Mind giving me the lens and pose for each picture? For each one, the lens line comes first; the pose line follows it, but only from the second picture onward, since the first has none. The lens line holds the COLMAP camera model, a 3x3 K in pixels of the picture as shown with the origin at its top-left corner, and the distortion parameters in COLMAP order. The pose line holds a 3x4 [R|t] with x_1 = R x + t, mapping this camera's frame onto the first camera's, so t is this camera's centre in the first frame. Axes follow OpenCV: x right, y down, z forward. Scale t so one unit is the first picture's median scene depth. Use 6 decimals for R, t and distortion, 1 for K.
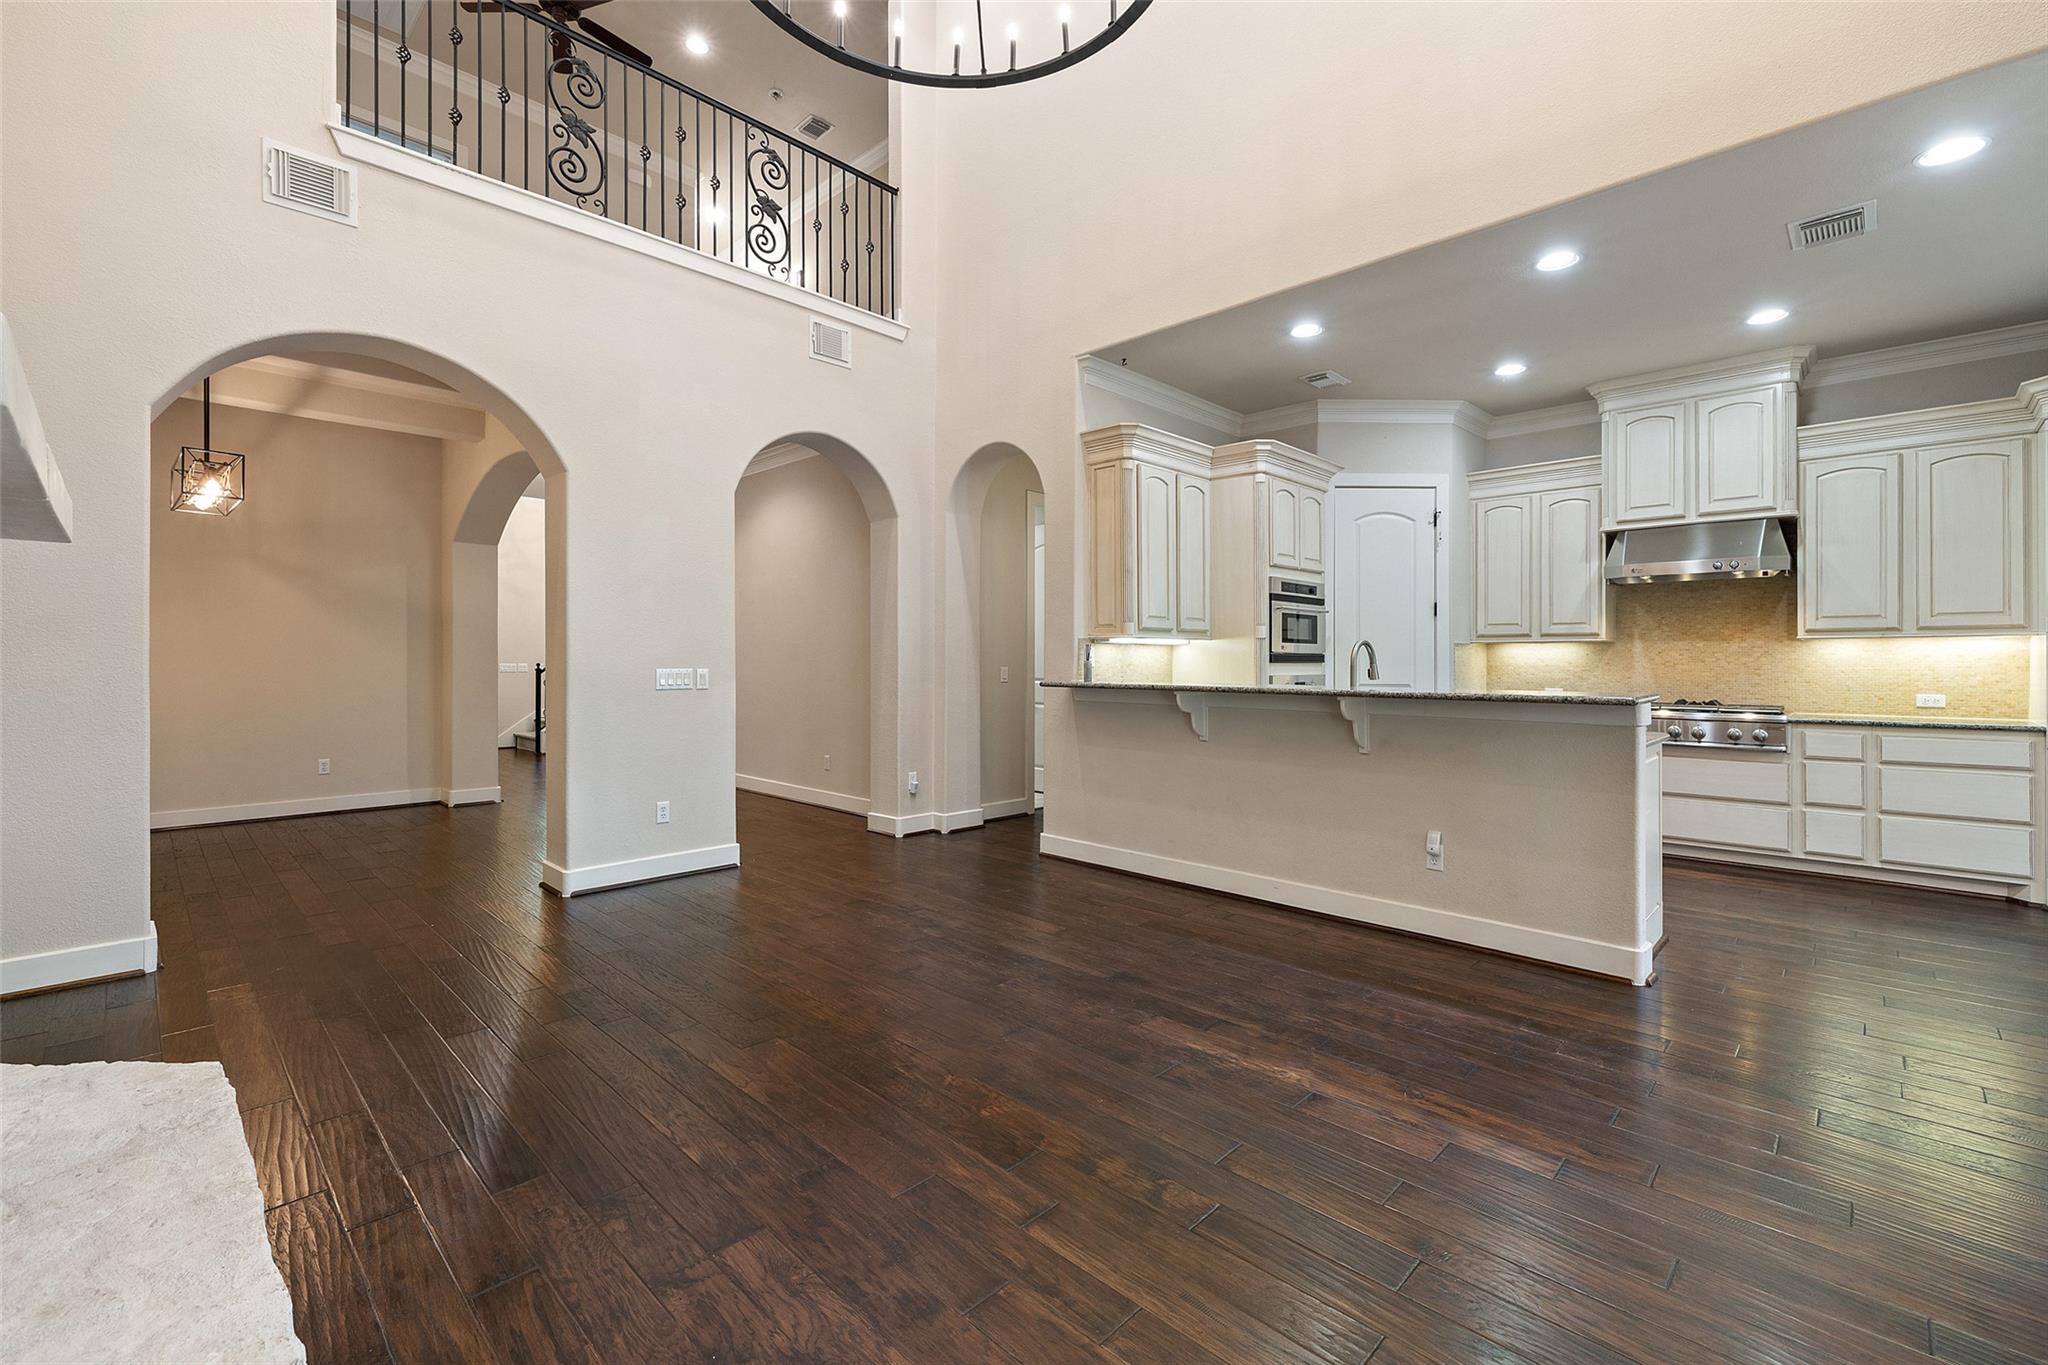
lens RADIAL K [[868.6, 0, 1008.2], [0, 868.6, 673.1], [0, 0, 1]] dist [-0.000030, -0.000429]
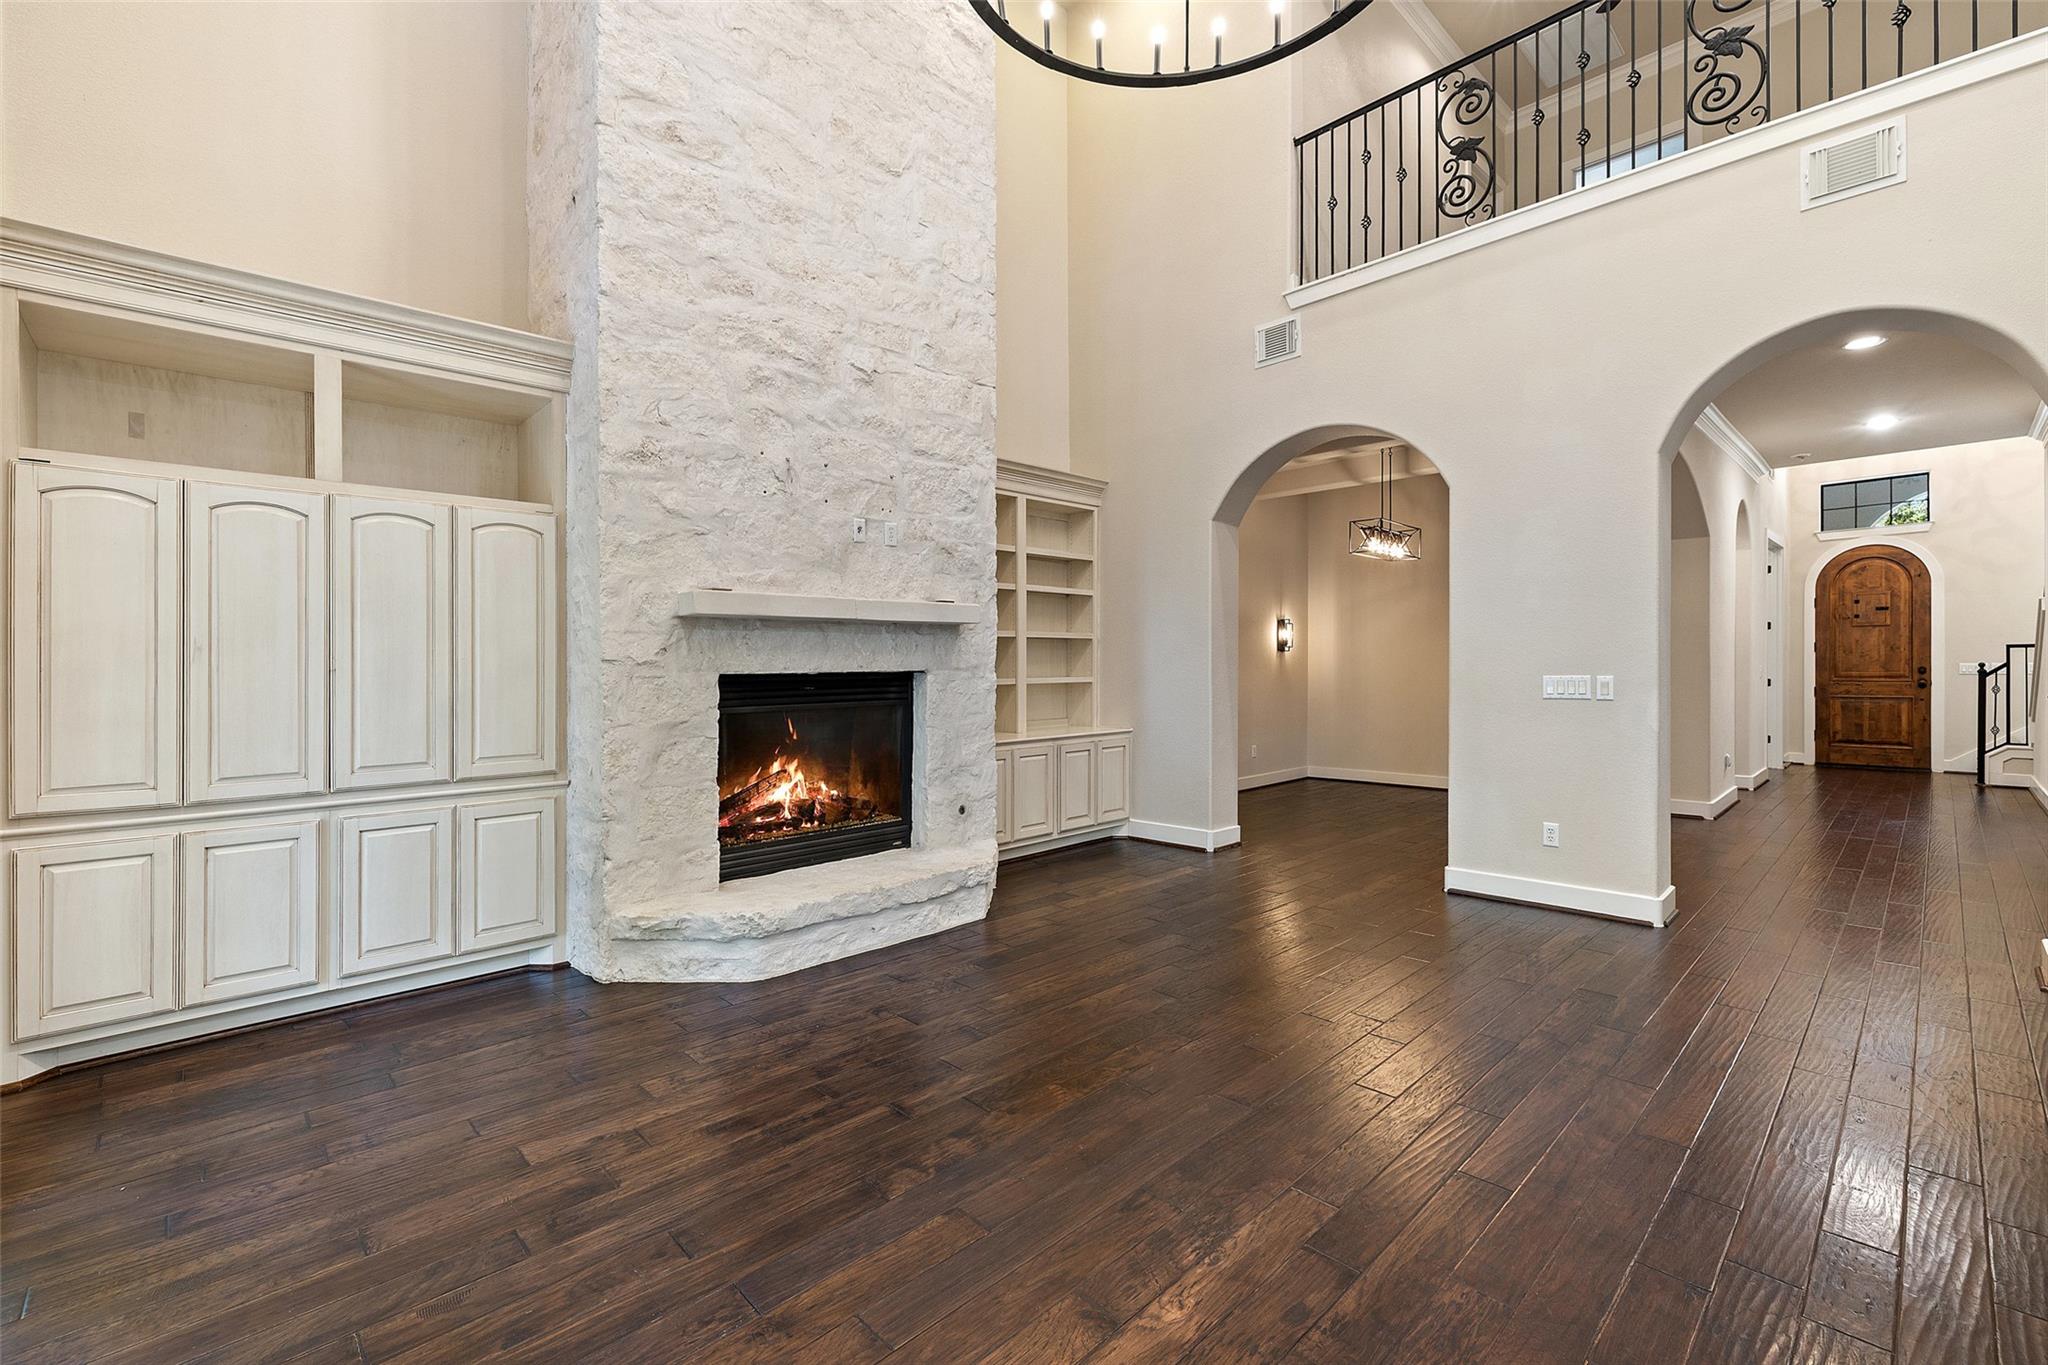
lens RADIAL K [[868.6, 0, 1034.7], [0, 868.6, 675.9], [0, 0, 1]] dist [-0.000030, -0.000429]
pose [[-0.012725, 0.008745, -0.999881, 0.470991], [-0.003002, 0.999957, 0.008783, -0.010438], [0.999915, 0.003113, -0.012698, 0.436092]]
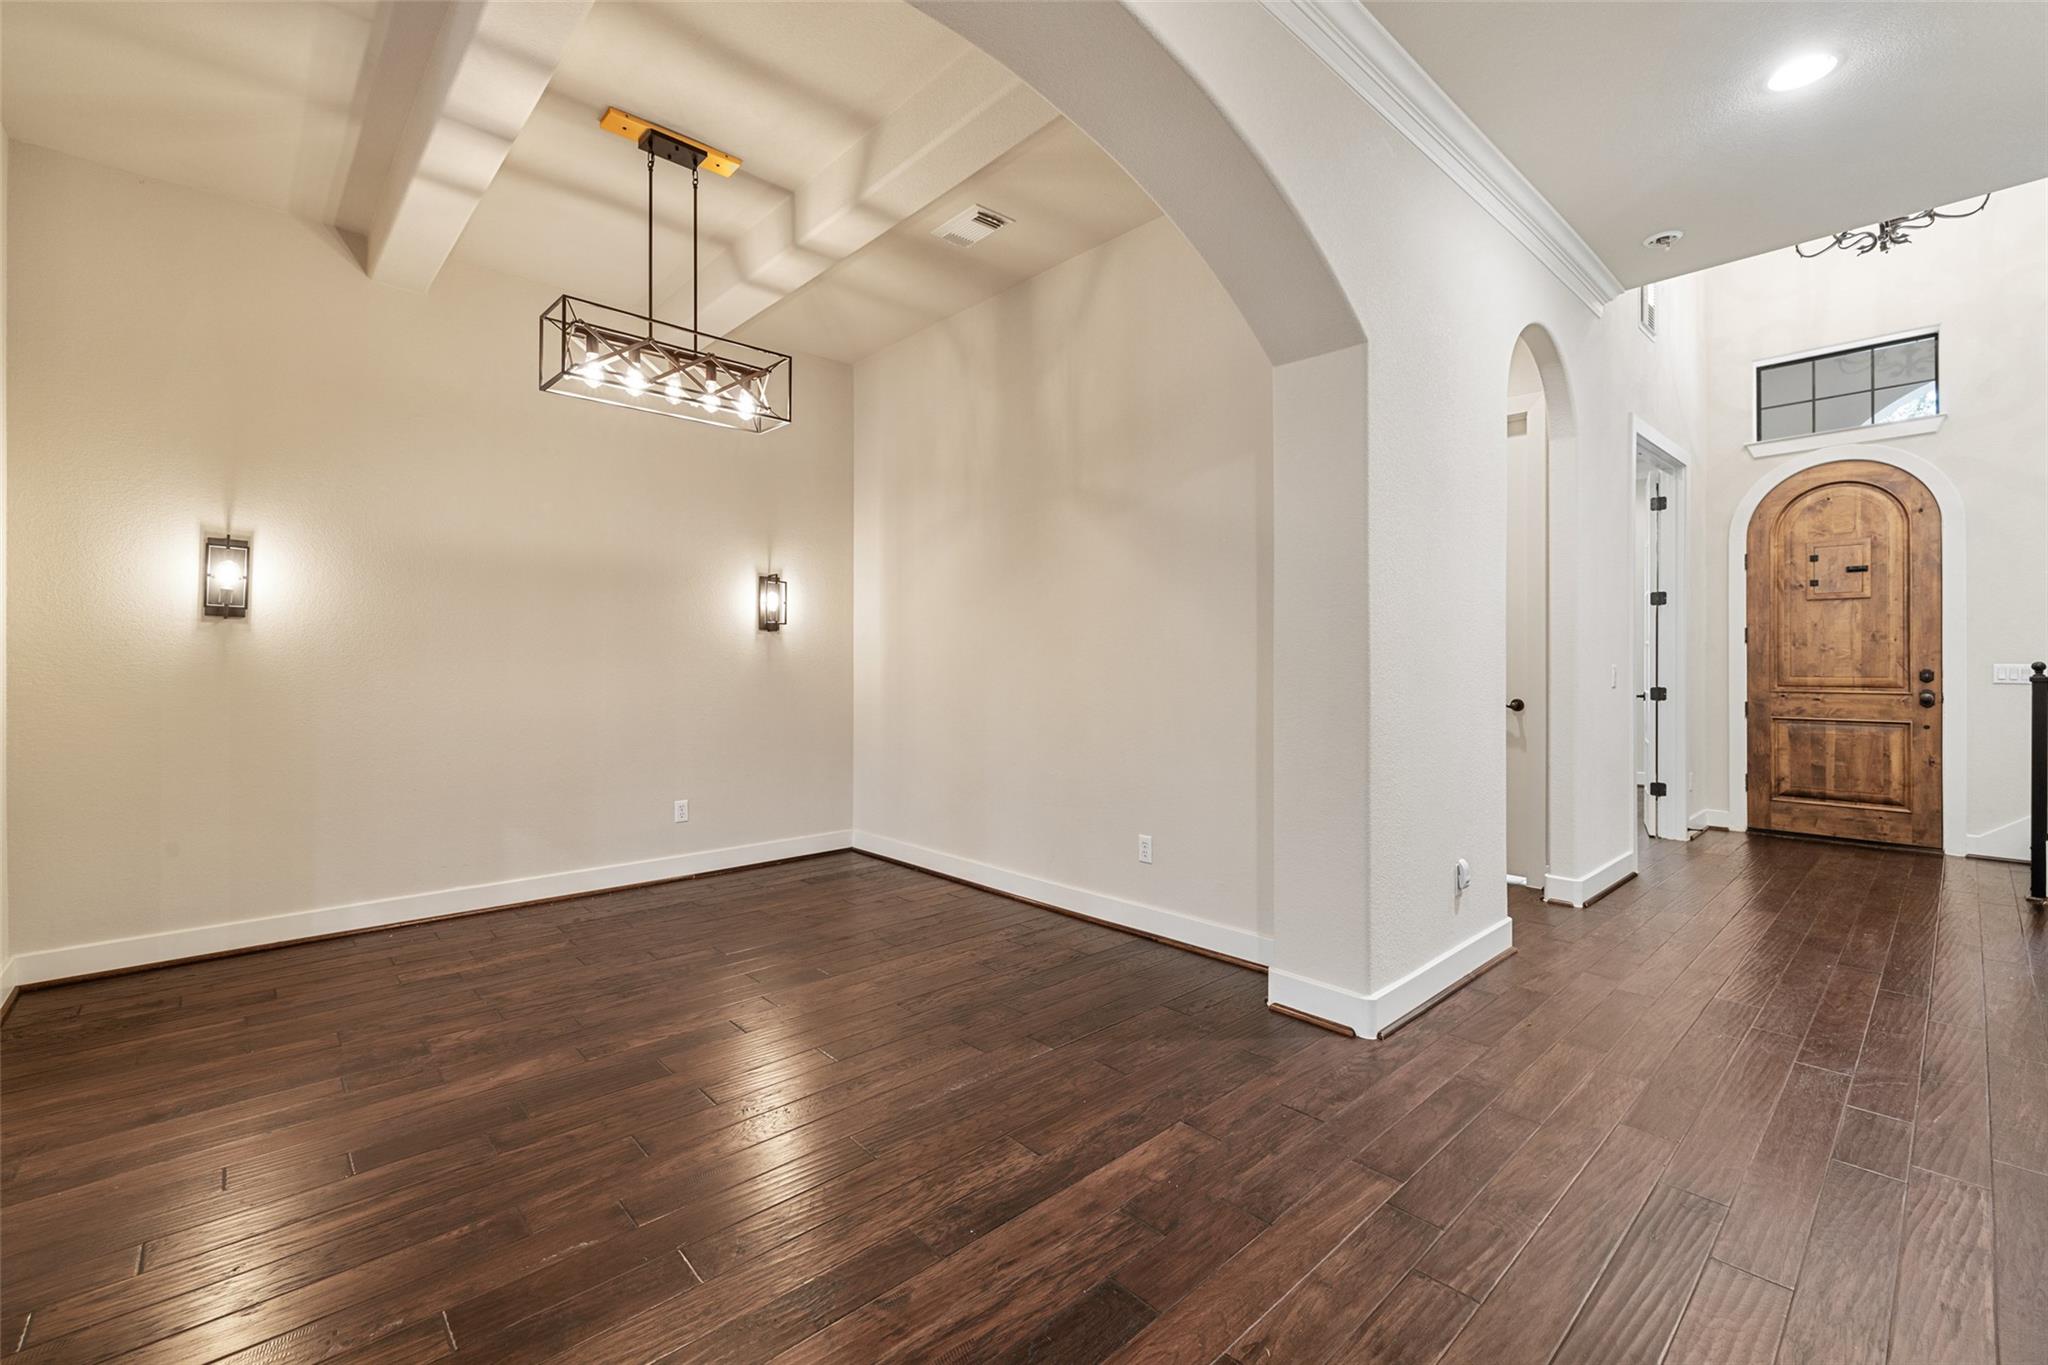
lens RADIAL K [[868.6, 0, 1021.3], [0, 868.6, 661.6], [0, 0, 1]] dist [-0.000030, -0.000429]
pose [[-0.034612, -0.004058, -0.999393, -0.235075], [-0.012540, 0.999915, -0.003625, -0.011626], [0.999322, 0.012407, -0.034660, 1.162929]]
